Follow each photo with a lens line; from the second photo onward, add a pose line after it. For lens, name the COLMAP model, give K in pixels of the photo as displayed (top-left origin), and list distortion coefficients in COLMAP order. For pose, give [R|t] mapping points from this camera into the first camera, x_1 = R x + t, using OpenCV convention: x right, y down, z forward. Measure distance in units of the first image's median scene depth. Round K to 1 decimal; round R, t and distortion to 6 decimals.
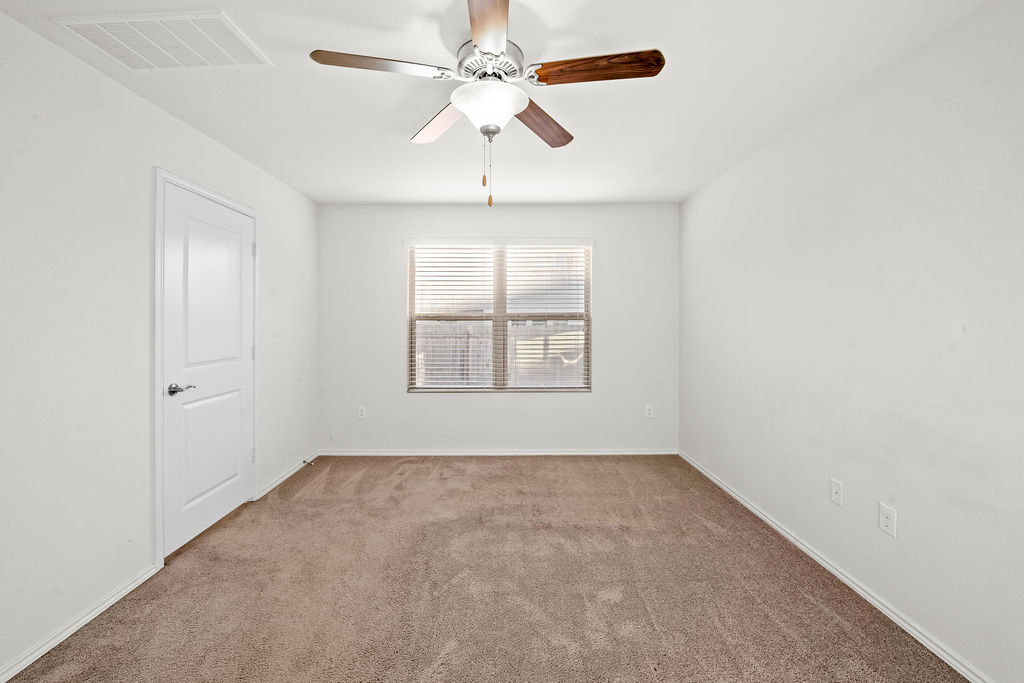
lens RADIAL K [[422.7, 0, 507.7], [0, 422.7, 320.5], [0, 0, 1]] dist [-0.002131, -0.005239]
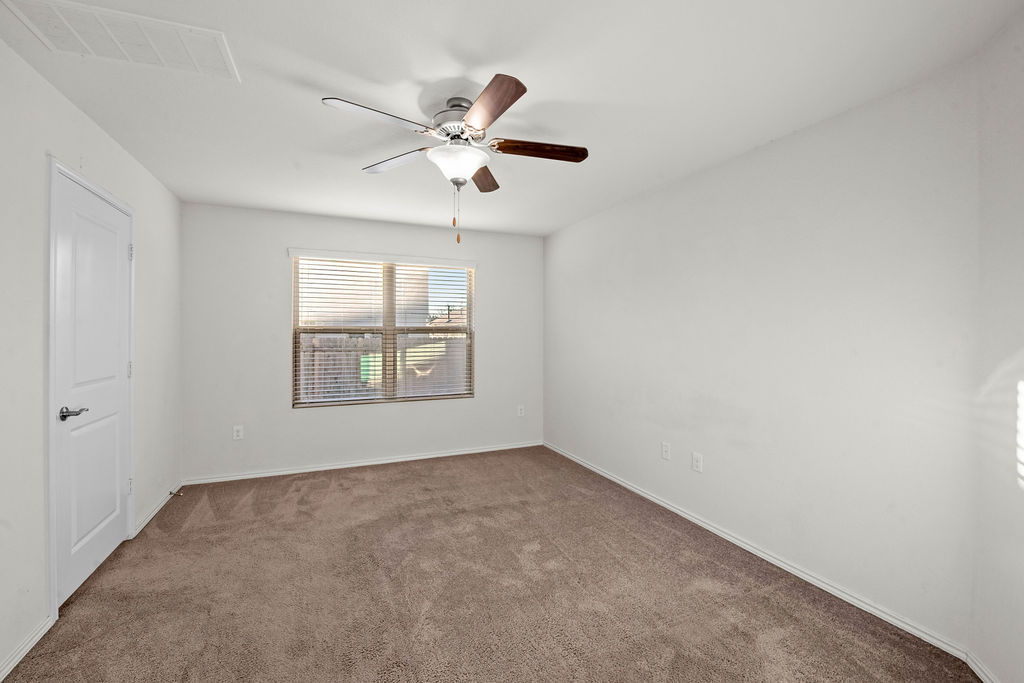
lens RADIAL K [[418.1, 0, 515.2], [0, 418.1, 333.4], [0, 0, 1]] dist [-0.001953, -0.000696]
pose [[0.921820, 0.003569, 0.387601, -0.186595], [-0.004273, 0.999990, 0.000954, -0.003869], [-0.387594, -0.002535, 0.921827, -0.099583]]
